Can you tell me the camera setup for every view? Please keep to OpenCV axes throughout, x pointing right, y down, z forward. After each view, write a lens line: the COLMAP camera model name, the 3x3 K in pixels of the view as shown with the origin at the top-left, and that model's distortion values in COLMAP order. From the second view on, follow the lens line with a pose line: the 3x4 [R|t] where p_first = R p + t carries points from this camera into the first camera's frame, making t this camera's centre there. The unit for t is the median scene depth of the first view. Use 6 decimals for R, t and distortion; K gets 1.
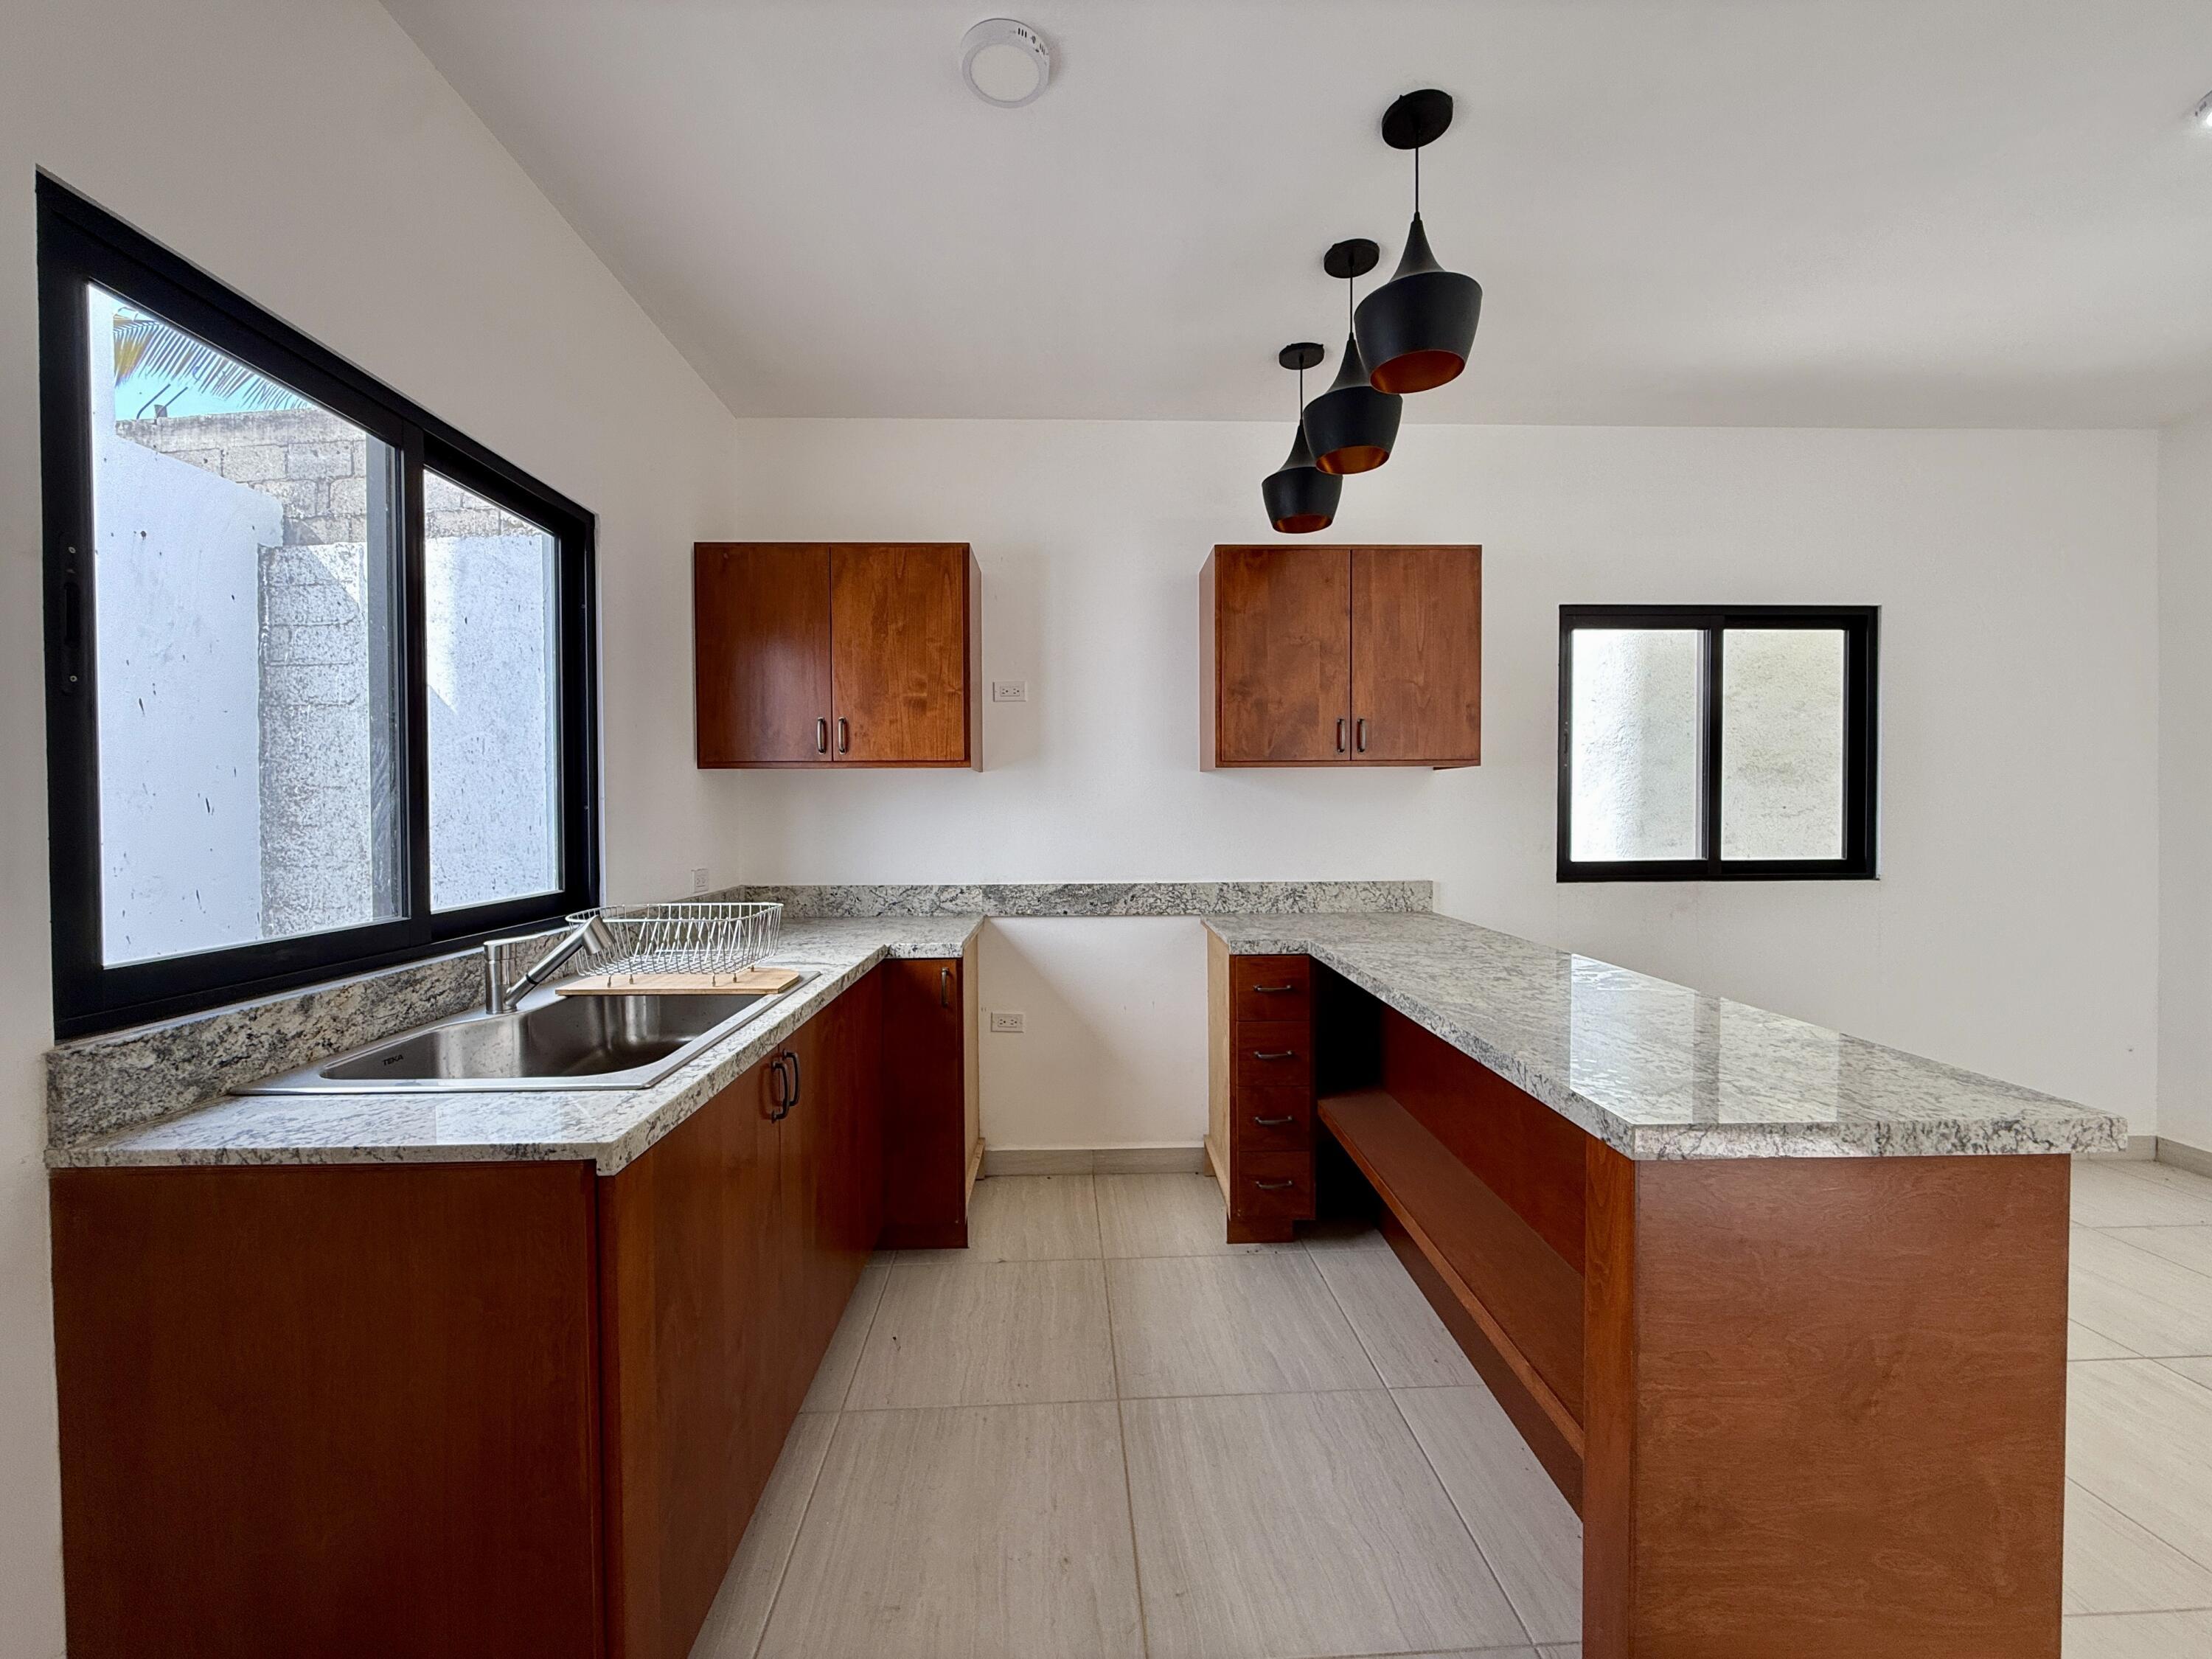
lens RADIAL K [[879.3, 0, 1101.8], [0, 879.3, 827.0], [0, 0, 1]] dist [-0.001677, 0.000422]
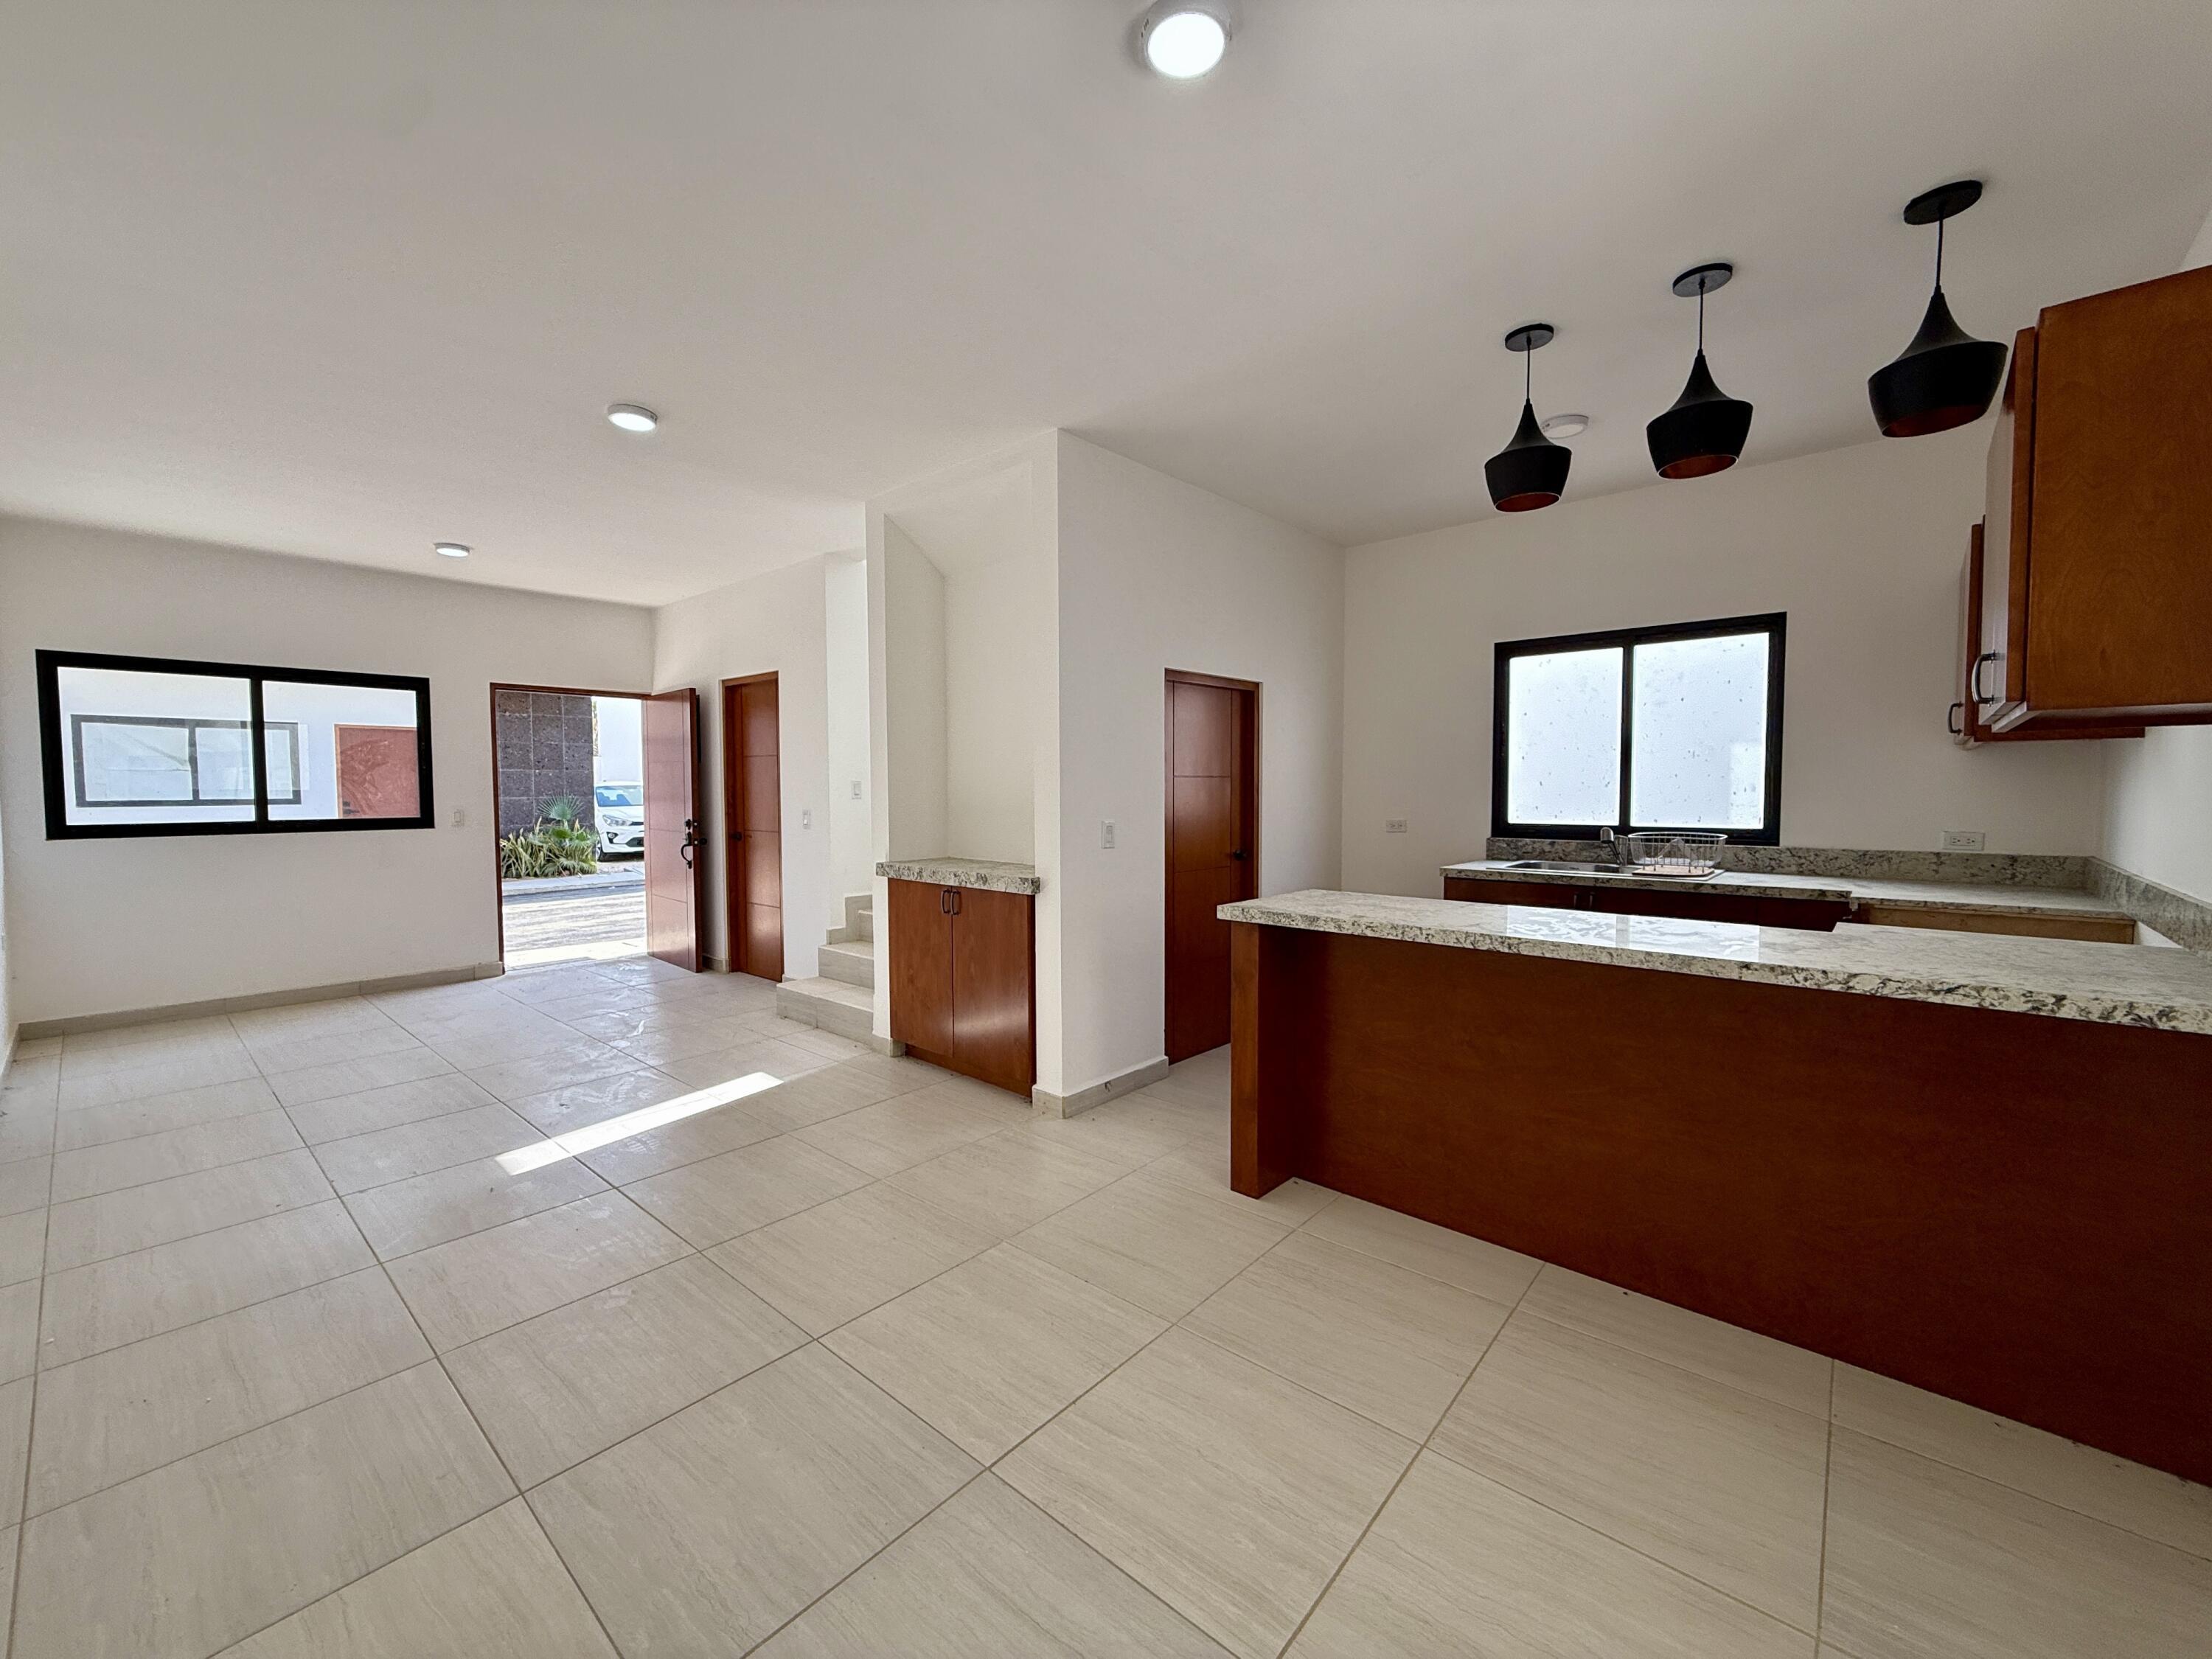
lens RADIAL K [[879.3, 0, 1101.8], [0, 879.3, 827.0], [0, 0, 1]] dist [-0.001677, 0.000422]
pose [[-0.688517, 0.041293, -0.724044, 1.096337], [-0.007516, 0.997918, 0.064059, -0.024220], [0.725181, 0.049548, -0.686773, 0.846826]]
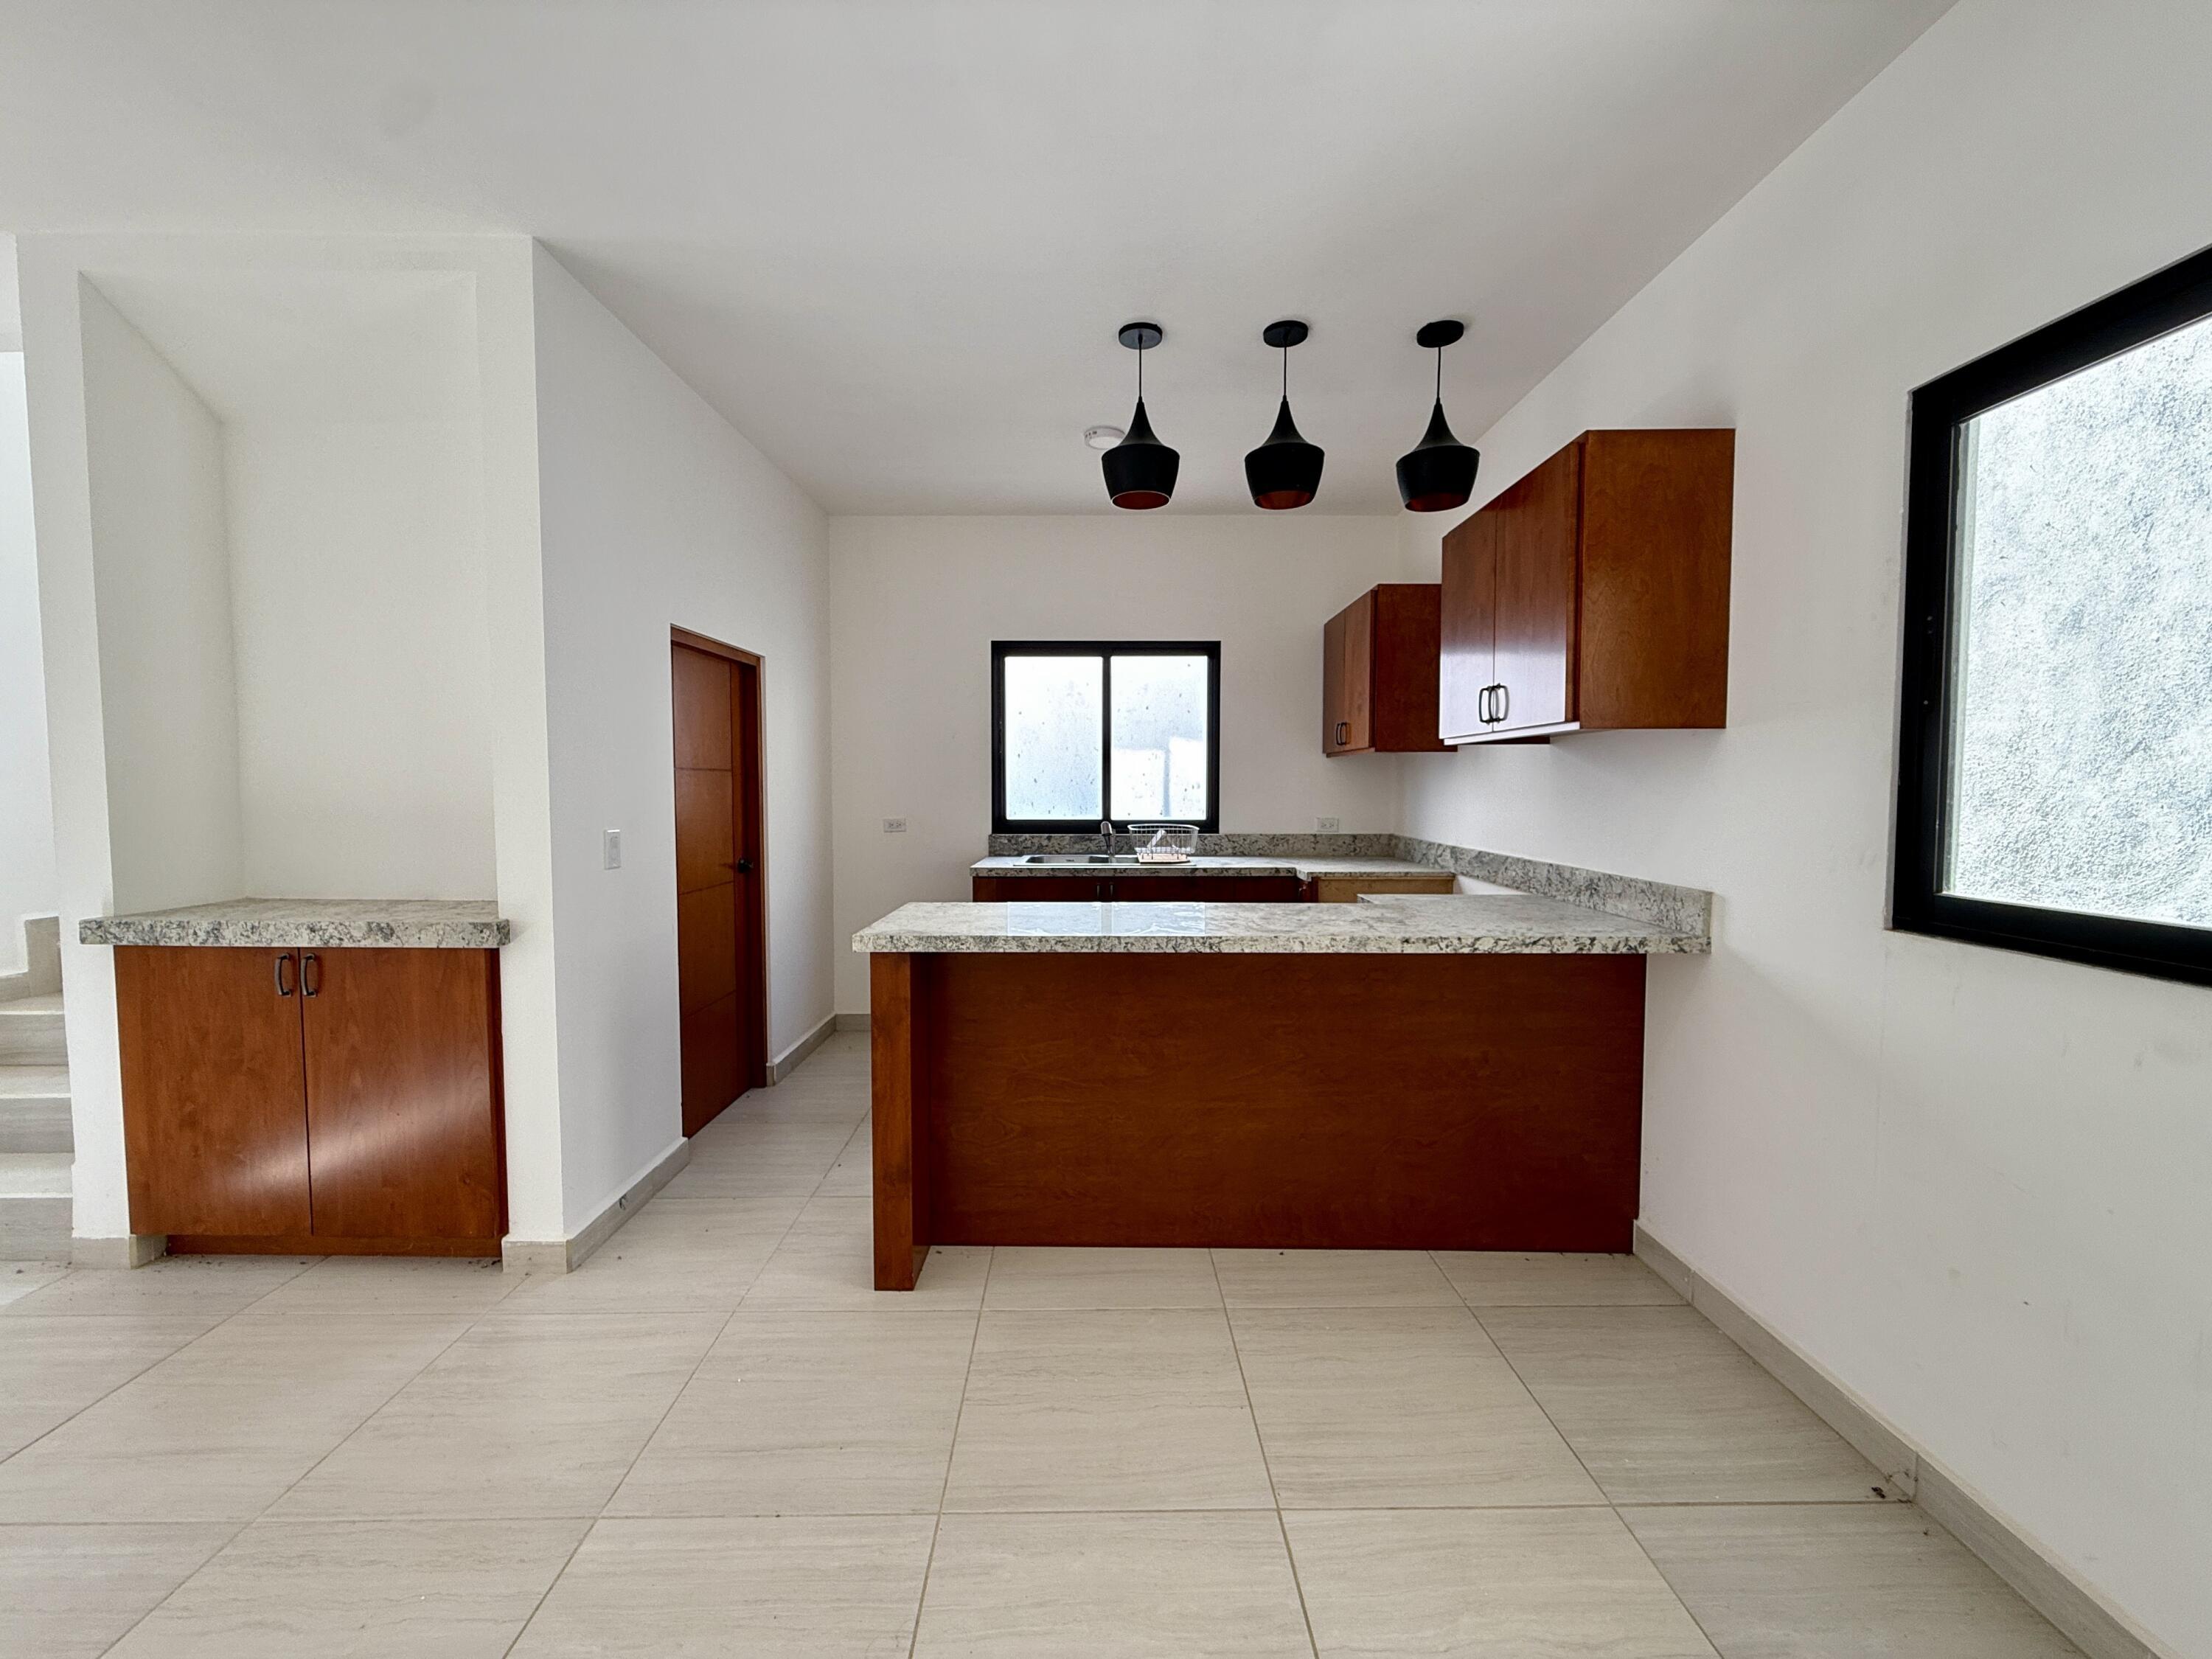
lens RADIAL K [[879.3, 0, 1101.8], [0, 879.3, 827.0], [0, 0, 1]] dist [-0.001677, 0.000422]
pose [[-0.029587, 0.056290, -0.997976, 1.055773], [-0.022188, 0.998130, 0.056956, -0.017725], [0.999316, 0.023828, -0.028282, 0.542988]]
